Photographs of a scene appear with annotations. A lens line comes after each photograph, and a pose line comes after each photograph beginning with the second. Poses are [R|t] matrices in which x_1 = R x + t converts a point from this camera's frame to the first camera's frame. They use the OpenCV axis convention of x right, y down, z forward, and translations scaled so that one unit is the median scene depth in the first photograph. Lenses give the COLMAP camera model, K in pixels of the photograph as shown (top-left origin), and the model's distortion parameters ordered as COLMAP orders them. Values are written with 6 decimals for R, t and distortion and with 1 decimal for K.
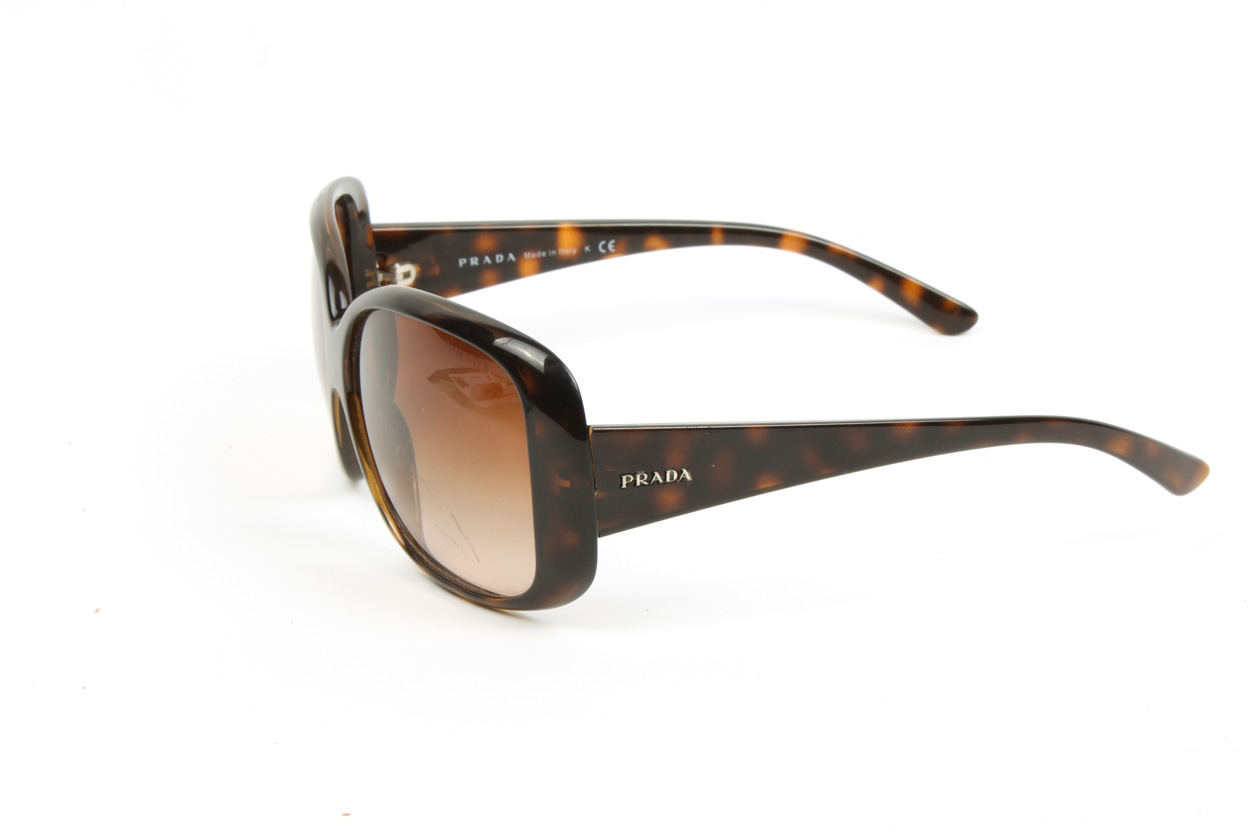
lens RADIAL K [[2887.0, 0, 630.0], [0, 2887.0, 420.0], [0, 0, 1]] dist [0.001988, 0.264425]
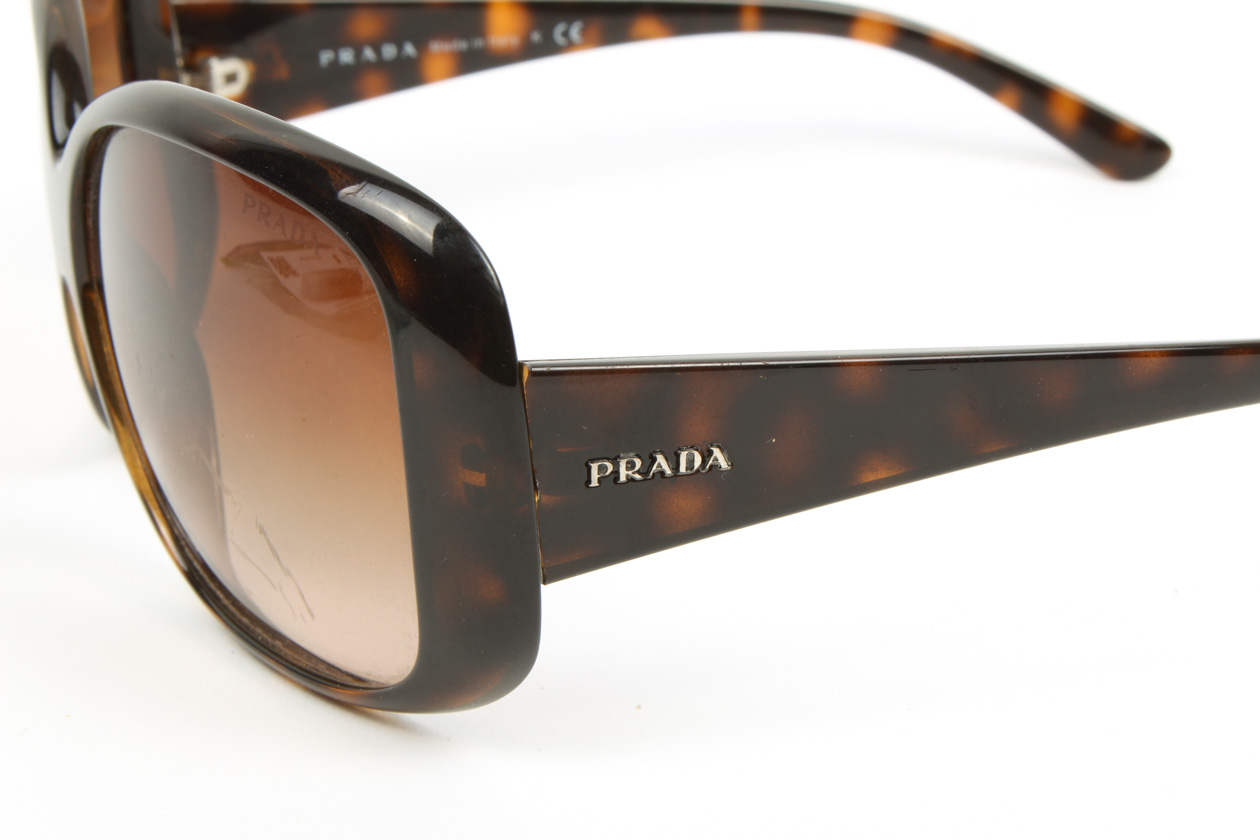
lens RADIAL K [[2887.0, 0, 630.0], [0, 2887.0, 420.0], [0, 0, 1]] dist [0.001988, 0.264425]
pose [[0.999966, 0.001274, 0.008181, 0.000034], [-0.001691, 0.998692, 0.051107, -0.012588], [-0.008105, -0.051120, 0.998660, 0.485806]]
